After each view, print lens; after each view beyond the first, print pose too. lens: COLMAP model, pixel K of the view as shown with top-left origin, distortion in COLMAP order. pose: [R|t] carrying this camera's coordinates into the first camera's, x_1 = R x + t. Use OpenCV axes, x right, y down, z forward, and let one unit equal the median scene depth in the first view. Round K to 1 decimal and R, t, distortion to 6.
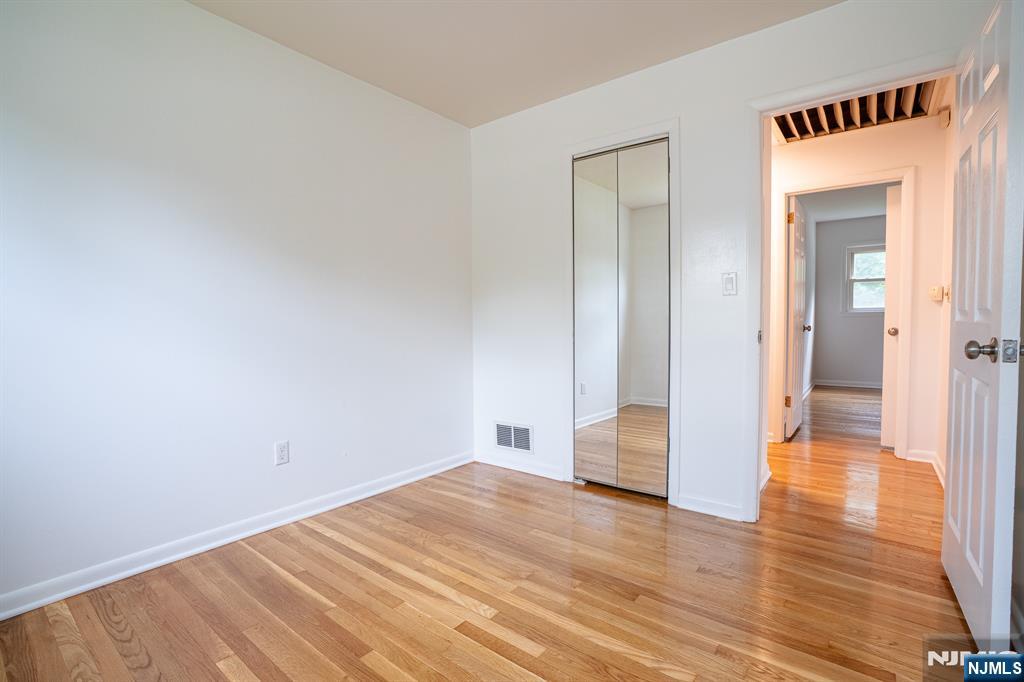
lens RADIAL K [[476.9, 0, 510.2], [0, 476.9, 343.3], [0, 0, 1]] dist [-0.069705, 0.026009]
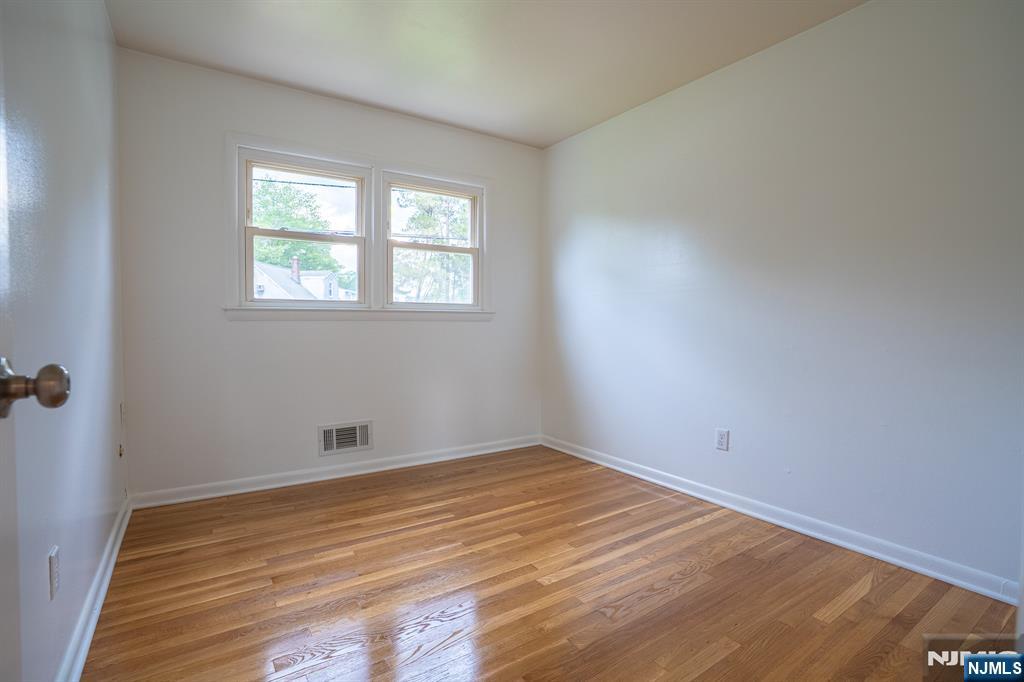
lens RADIAL K [[476.9, 0, 510.2], [0, 476.9, 343.3], [0, 0, 1]] dist [-0.069705, 0.026009]
pose [[-0.303253, 0.050967, -0.951546, 0.823371], [-0.043265, 0.996802, 0.067179, -0.054405], [0.951927, 0.061541, -0.300079, 0.979322]]
